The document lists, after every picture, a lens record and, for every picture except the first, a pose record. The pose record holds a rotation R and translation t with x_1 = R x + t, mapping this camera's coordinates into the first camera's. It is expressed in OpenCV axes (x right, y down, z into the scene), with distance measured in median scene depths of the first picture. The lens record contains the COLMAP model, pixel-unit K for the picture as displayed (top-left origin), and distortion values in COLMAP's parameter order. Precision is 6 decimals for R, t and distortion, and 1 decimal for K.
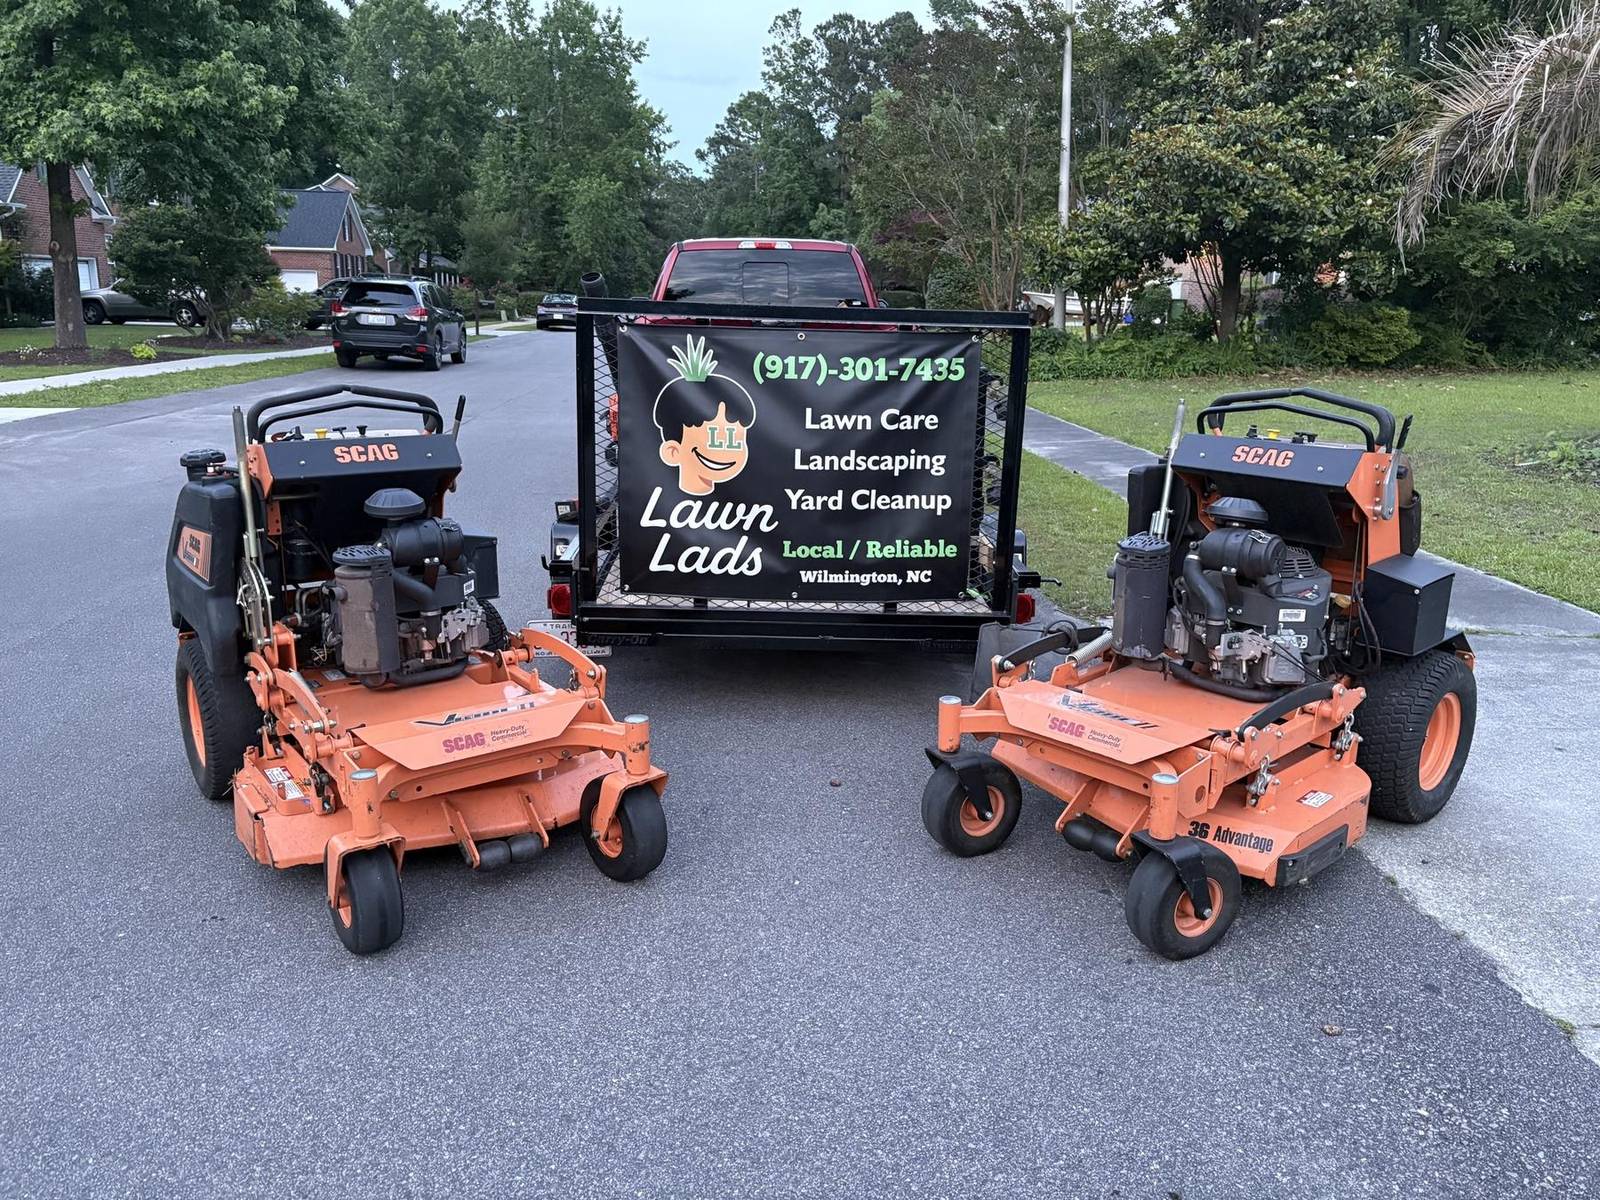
lens RADIAL K [[1175.3, 0, 800.0], [0, 1175.3, 600.0], [0, 0, 1]] dist [0.088970, -0.101807]
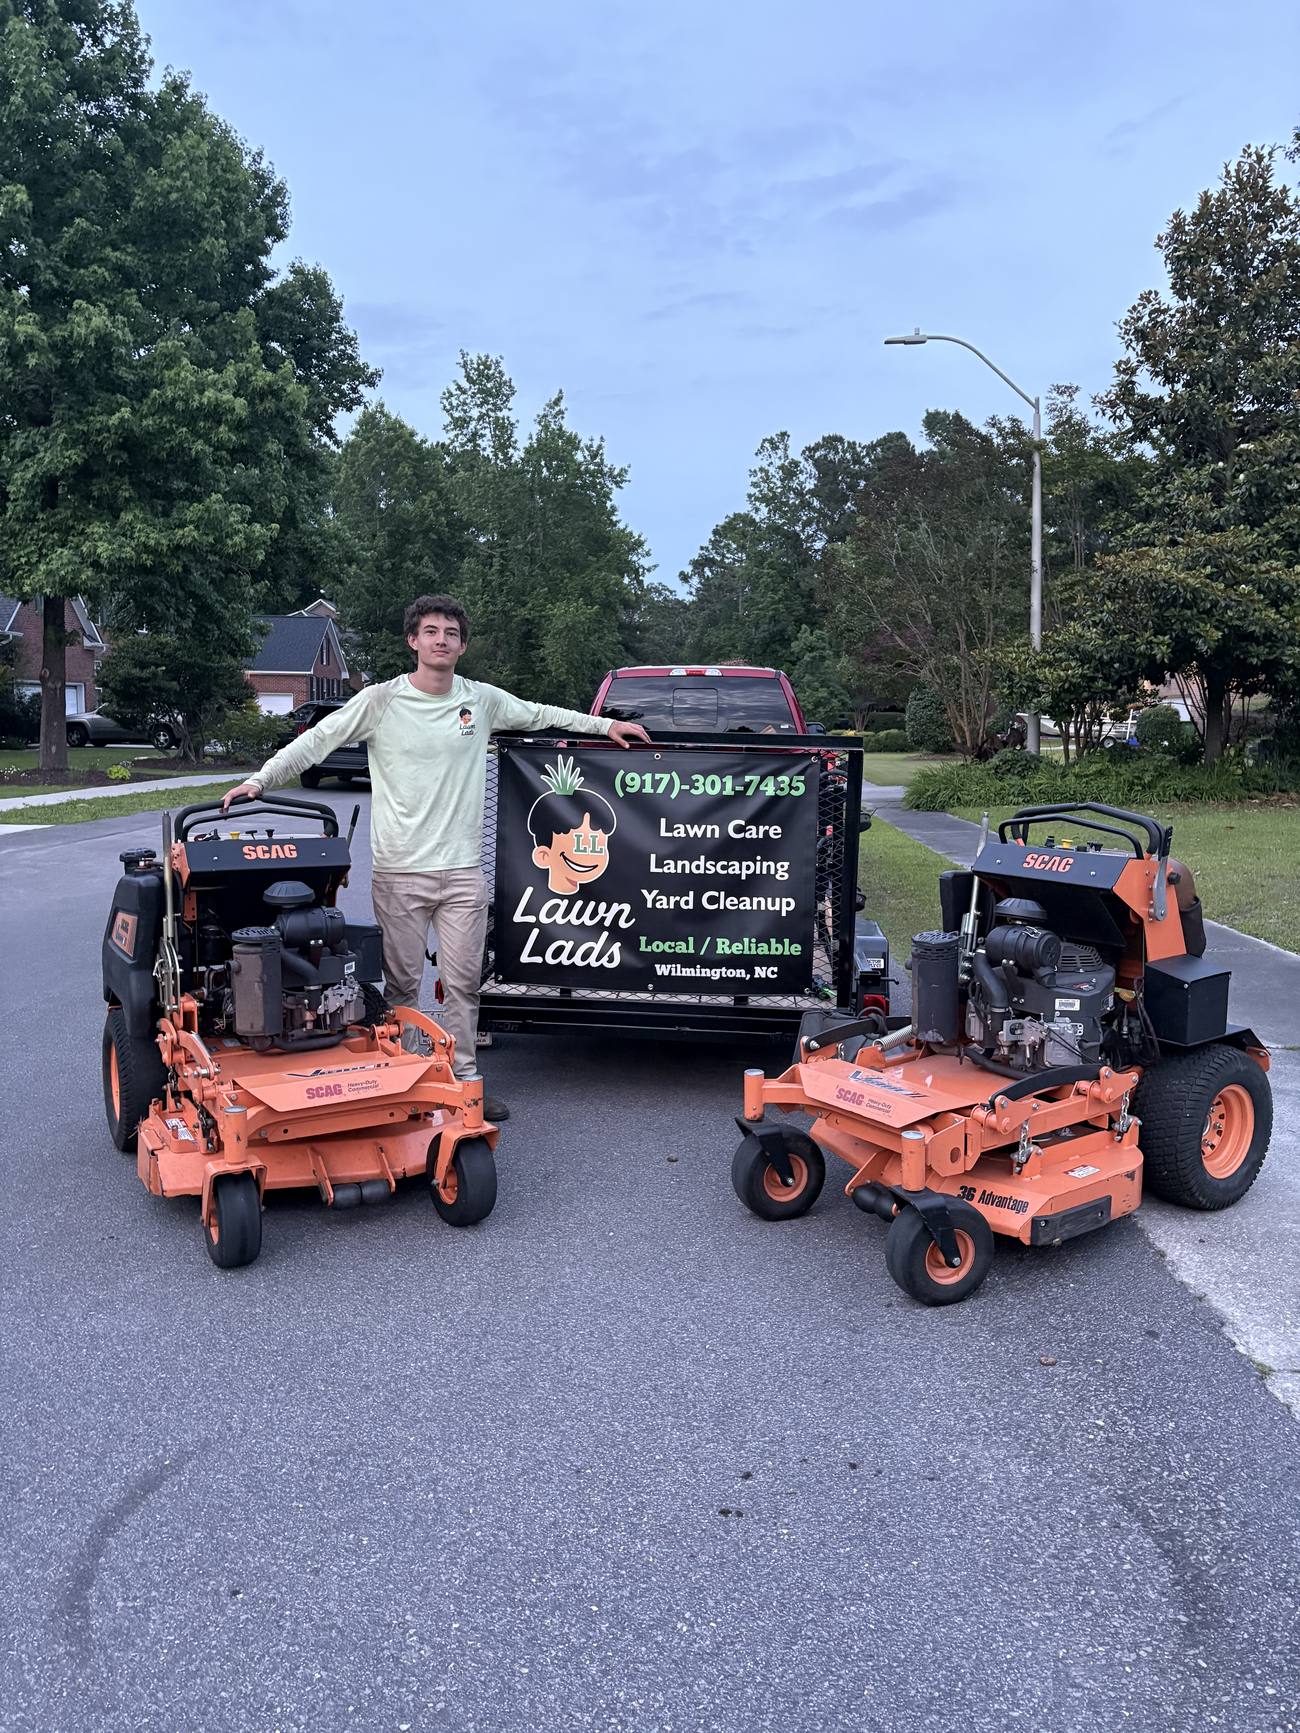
lens RADIAL K [[1295.6, 0, 674.4], [0, 1295.6, 870.9], [0, 0, 1]] dist [0.140832, -0.270370]
pose [[0.995042, 0.011336, -0.098802, 0.158364], [-0.024376, 0.990979, -0.131784, 0.055205], [0.096417, 0.133539, 0.986342, -0.235357]]
